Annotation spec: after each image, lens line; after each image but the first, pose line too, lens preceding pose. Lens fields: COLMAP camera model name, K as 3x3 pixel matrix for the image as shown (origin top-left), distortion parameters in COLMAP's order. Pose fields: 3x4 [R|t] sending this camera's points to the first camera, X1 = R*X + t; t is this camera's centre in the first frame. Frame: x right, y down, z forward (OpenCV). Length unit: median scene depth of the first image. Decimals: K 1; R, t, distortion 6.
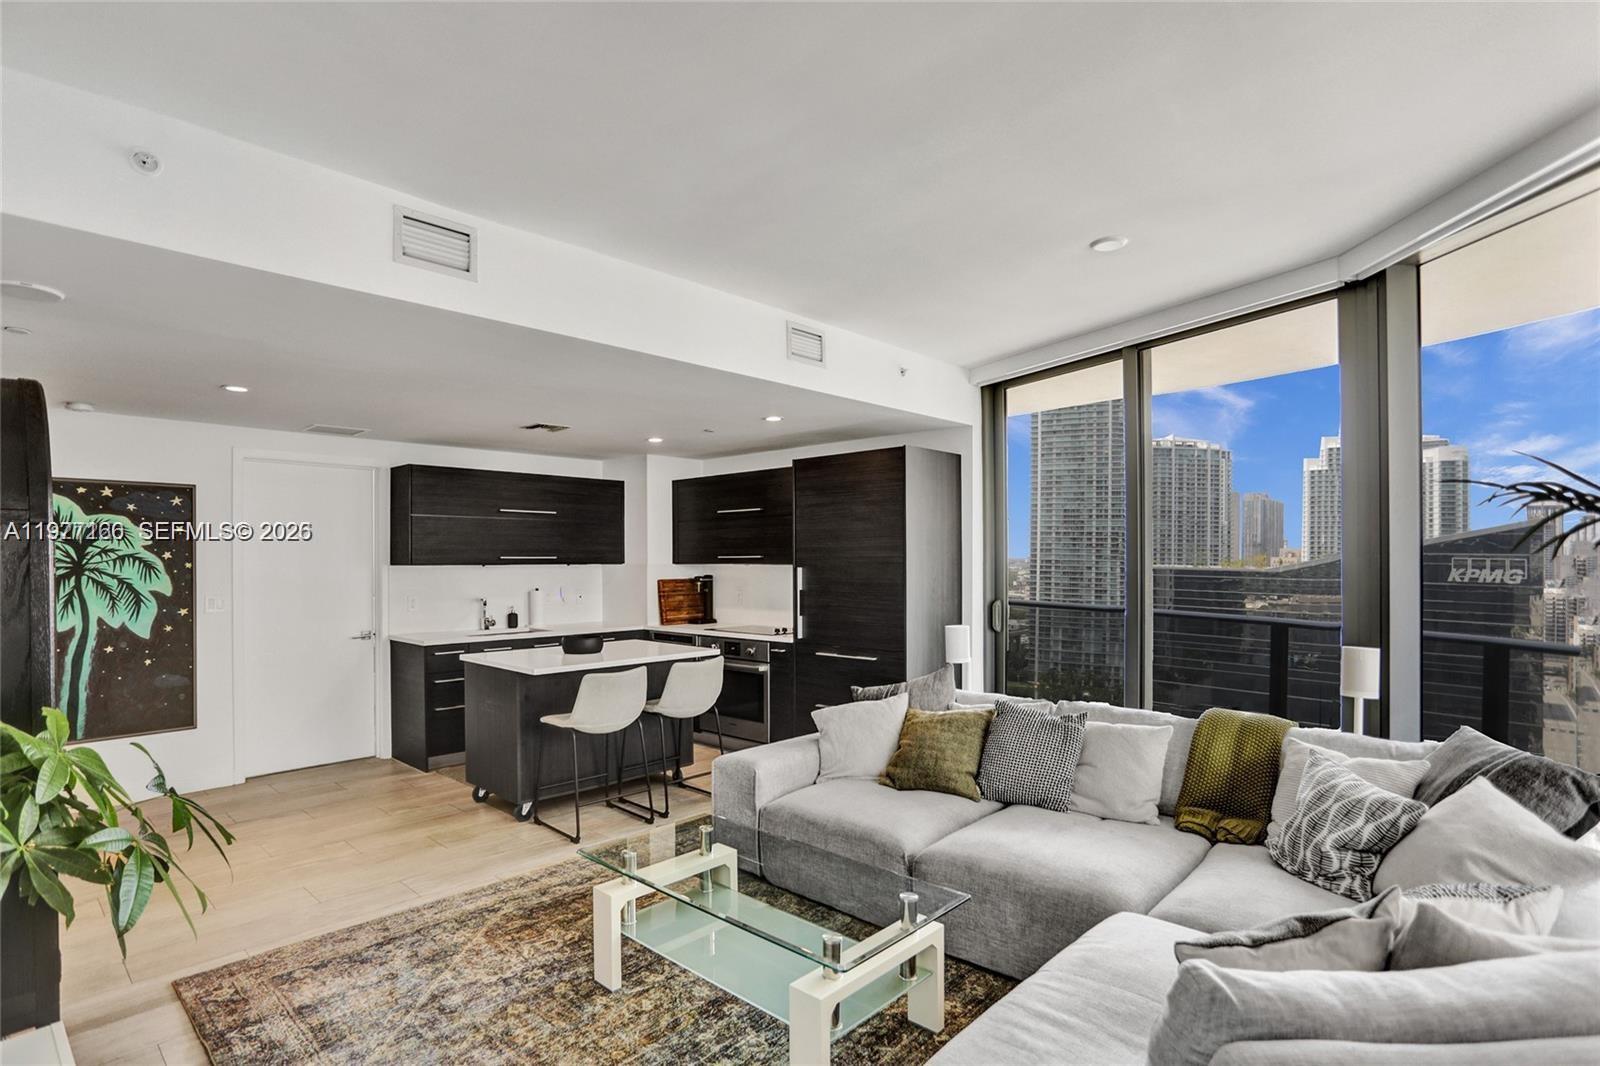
lens RADIAL K [[771.6, 0, 789.9], [0, 771.6, 542.7], [0, 0, 1]] dist [-0.076889, 0.032408]
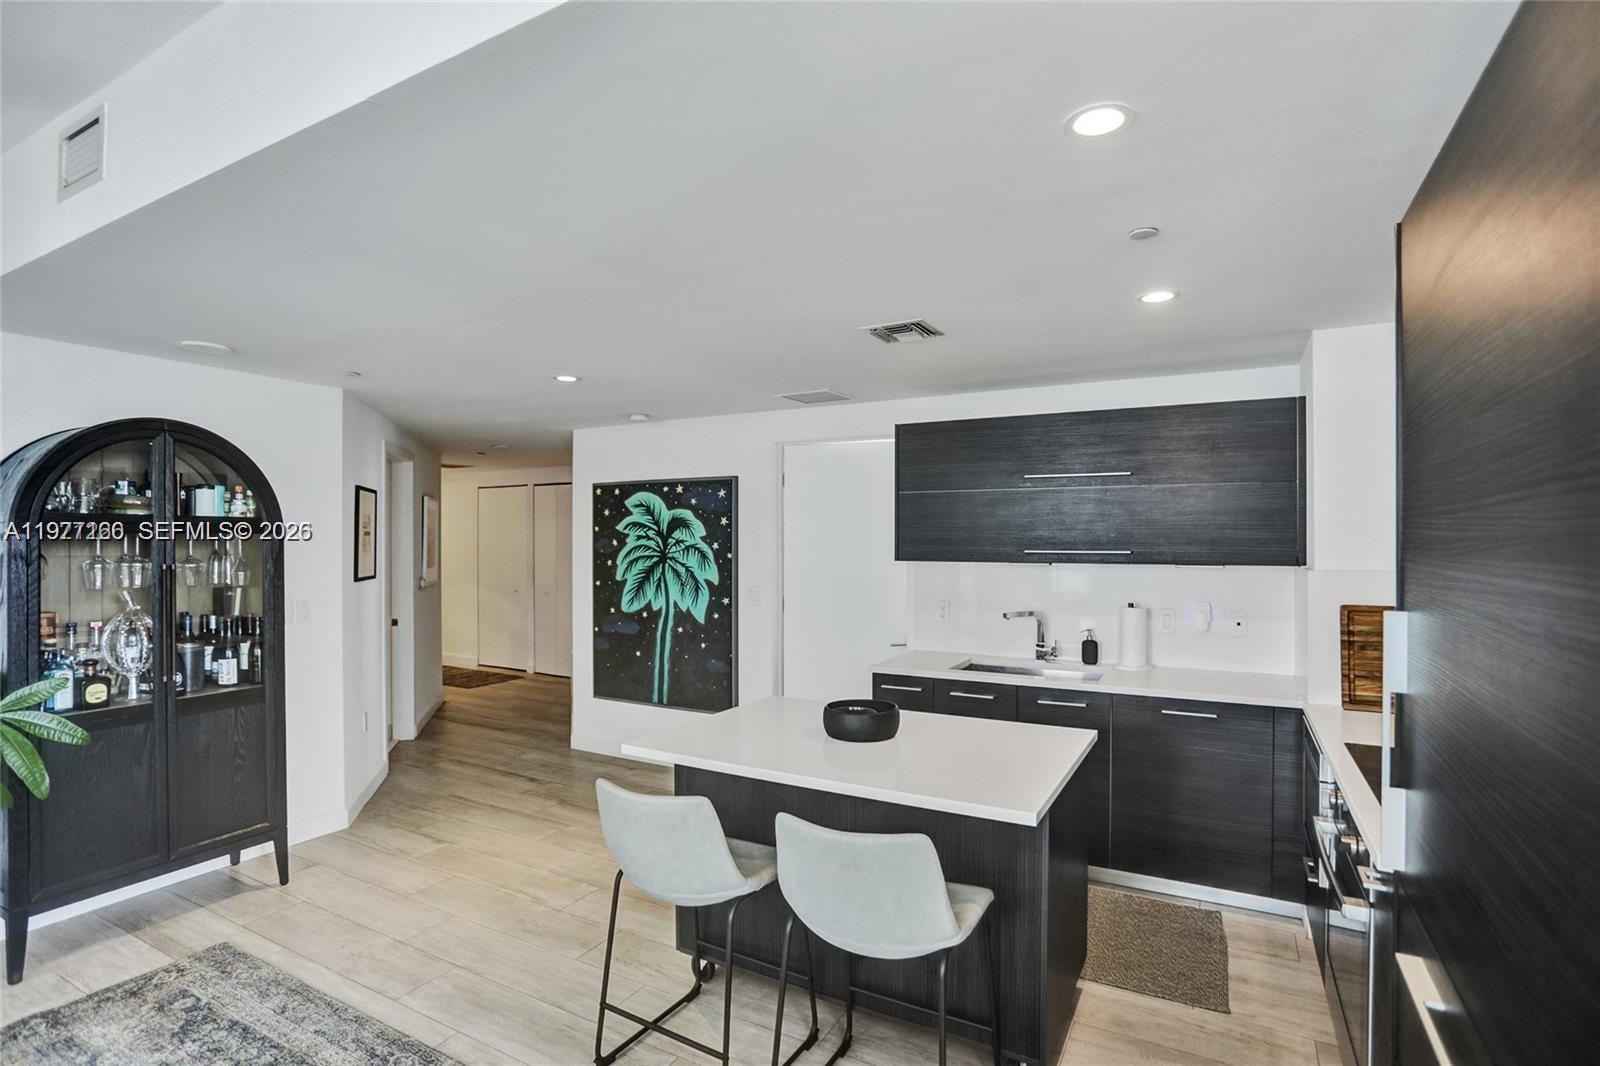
lens RADIAL K [[779.8, 0, 801.0], [0, 779.8, 537.4], [0, 0, 1]] dist [-0.056477, 0.025372]
pose [[0.242055, 0.000397, -0.970263, 0.272614], [0.017224, 0.999841, 0.004706, 0.002187], [0.970110, -0.017850, 0.242009, 0.912862]]
